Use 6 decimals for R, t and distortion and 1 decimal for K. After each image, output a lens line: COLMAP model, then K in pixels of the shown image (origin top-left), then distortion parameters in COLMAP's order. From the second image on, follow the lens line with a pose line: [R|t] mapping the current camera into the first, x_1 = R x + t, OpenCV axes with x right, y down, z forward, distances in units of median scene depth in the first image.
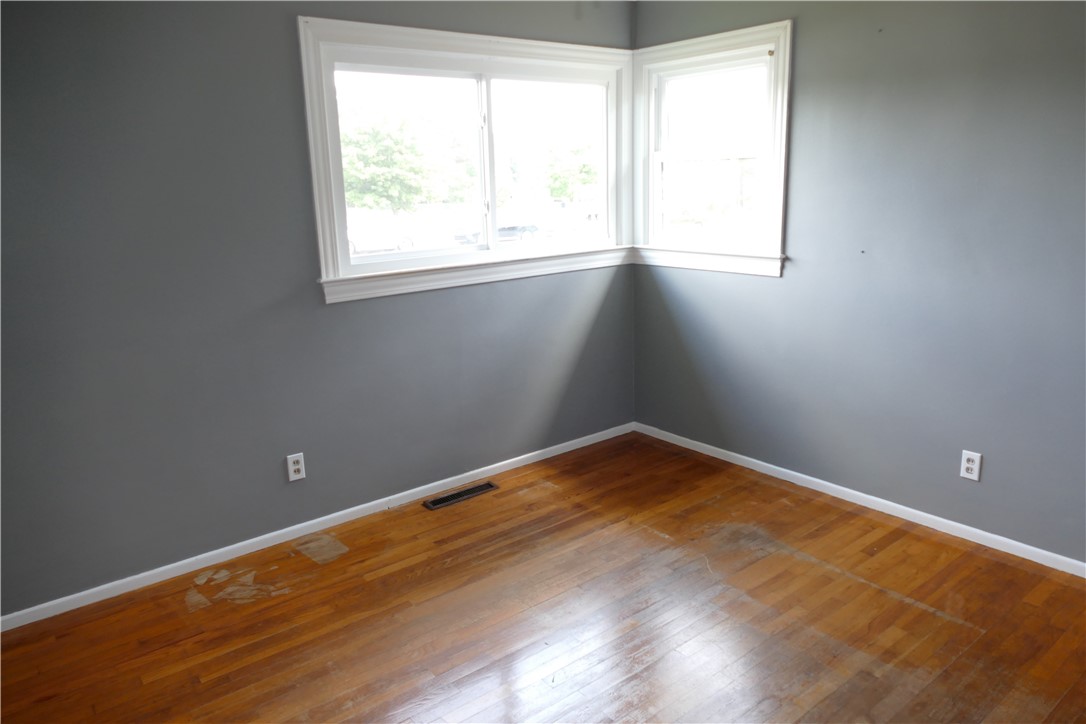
lens RADIAL K [[764.6, 0, 548.6], [0, 764.6, 363.8], [0, 0, 1]] dist [-0.029479, 0.009406]
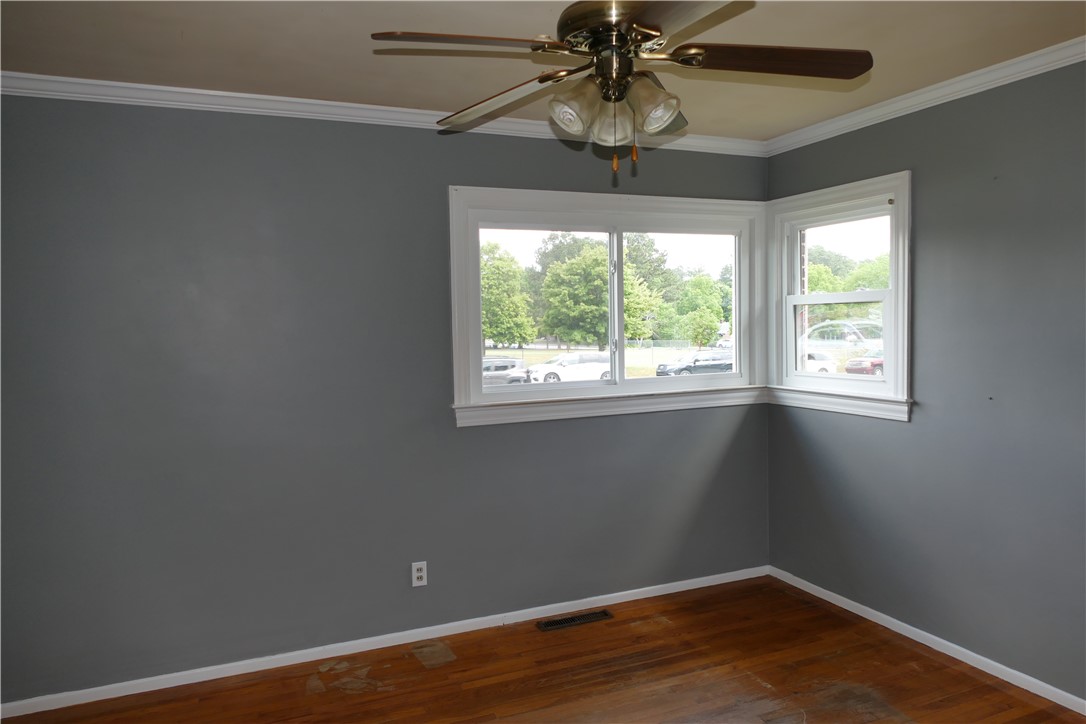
lens RADIAL K [[764.6, 0, 548.6], [0, 764.6, 363.8], [0, 0, 1]] dist [-0.029479, 0.009406]
pose [[0.963261, 0.024734, -0.267427, 0.125117], [-0.071175, 0.983656, -0.165392, 0.005449], [0.258966, 0.178350, 0.949278, -0.045364]]
